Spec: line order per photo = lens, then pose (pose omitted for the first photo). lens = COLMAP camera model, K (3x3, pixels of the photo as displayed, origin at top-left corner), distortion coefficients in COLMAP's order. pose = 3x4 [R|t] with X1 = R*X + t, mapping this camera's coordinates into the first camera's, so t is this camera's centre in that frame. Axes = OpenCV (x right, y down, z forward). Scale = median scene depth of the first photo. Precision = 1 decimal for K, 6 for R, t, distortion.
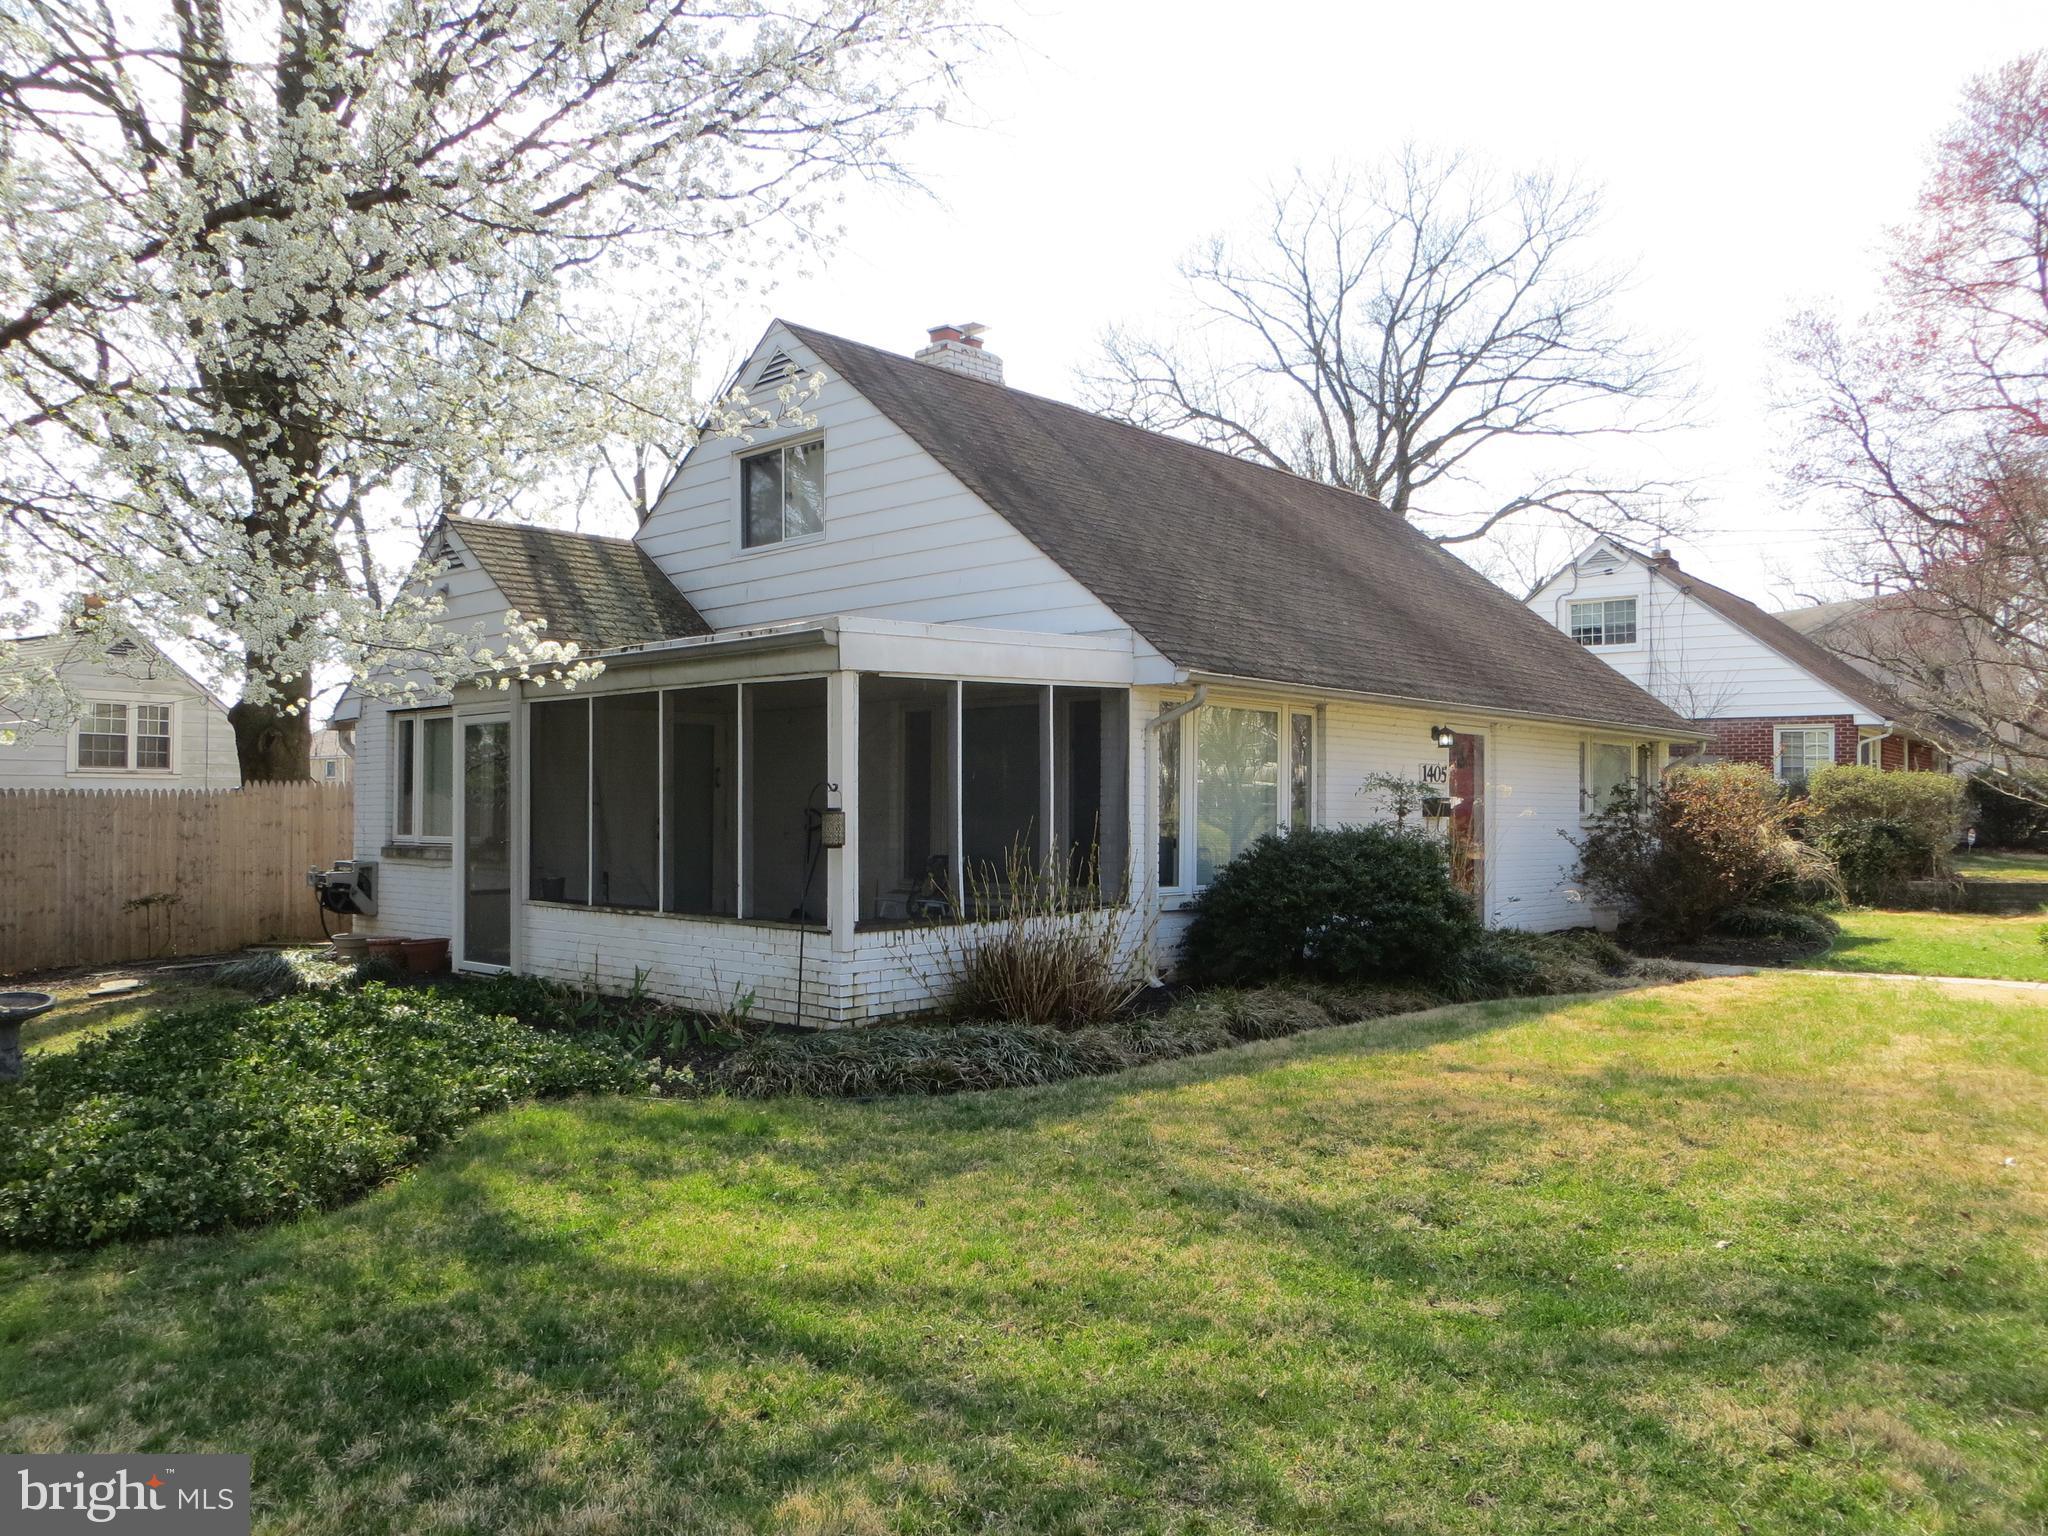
lens RADIAL K [[1555.0, 0, 1022.1], [0, 1555.0, 755.8], [0, 0, 1]] dist [-0.015647, 0.002129]
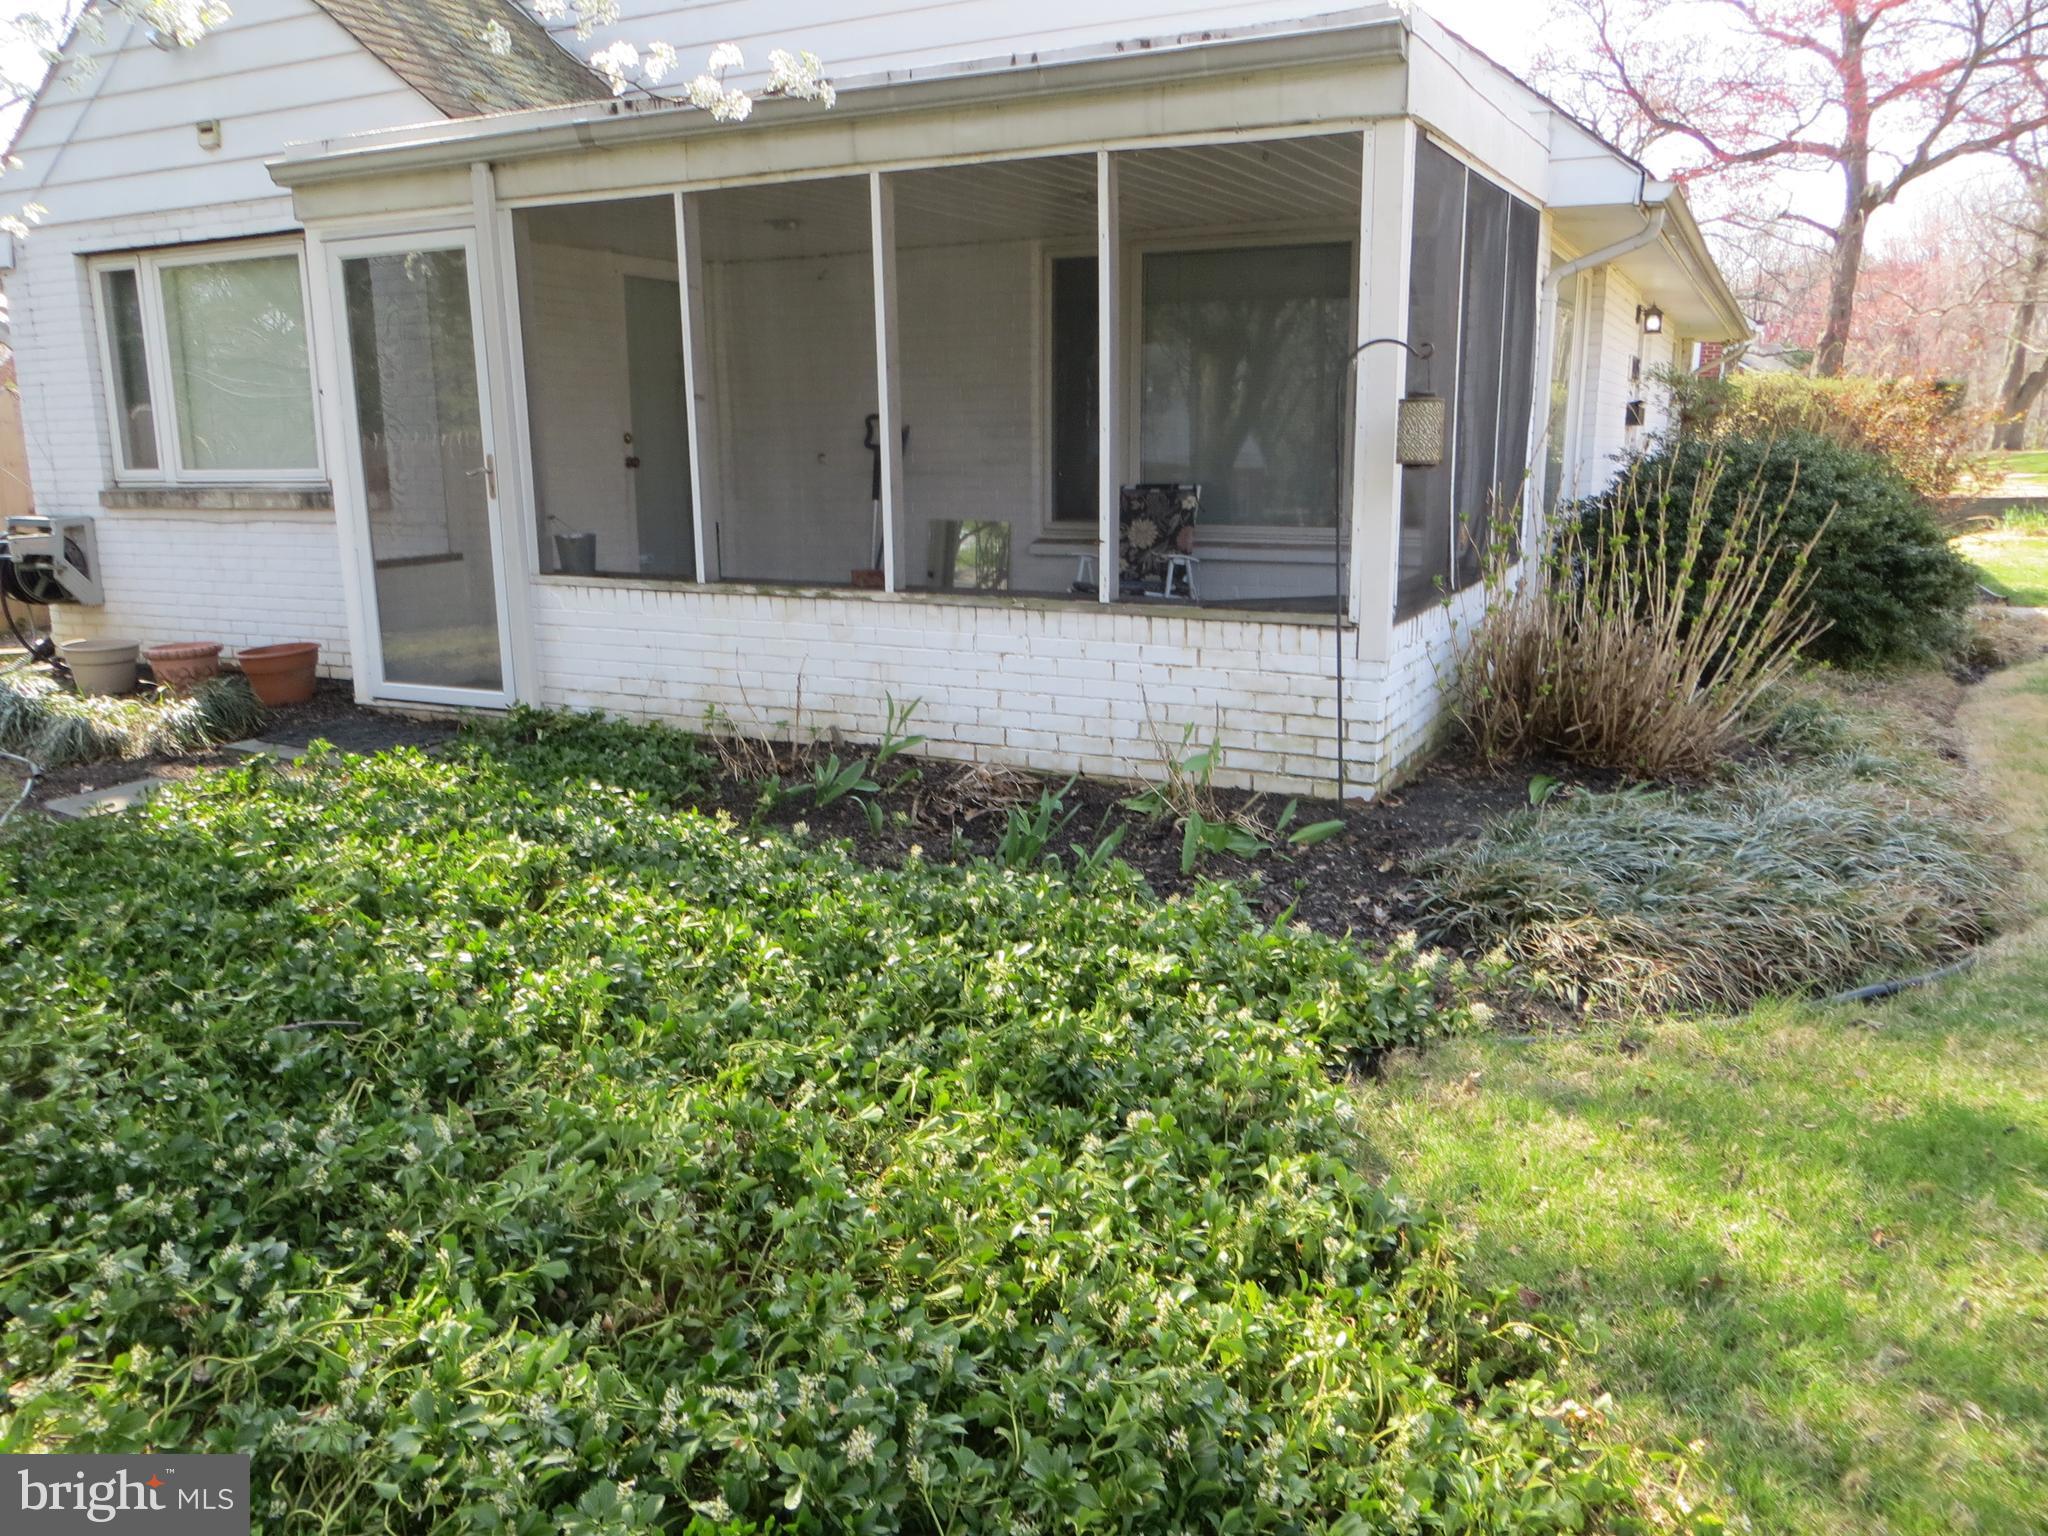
lens RADIAL K [[1555.0, 0, 1022.1], [0, 1555.0, 755.8], [0, 0, 1]] dist [-0.015647, 0.002129]
pose [[0.958010, -0.068622, 0.278404, -0.307969], [0.001315, 0.971982, 0.235052, 0.023472], [-0.286733, -0.224816, 0.931258, 0.403726]]
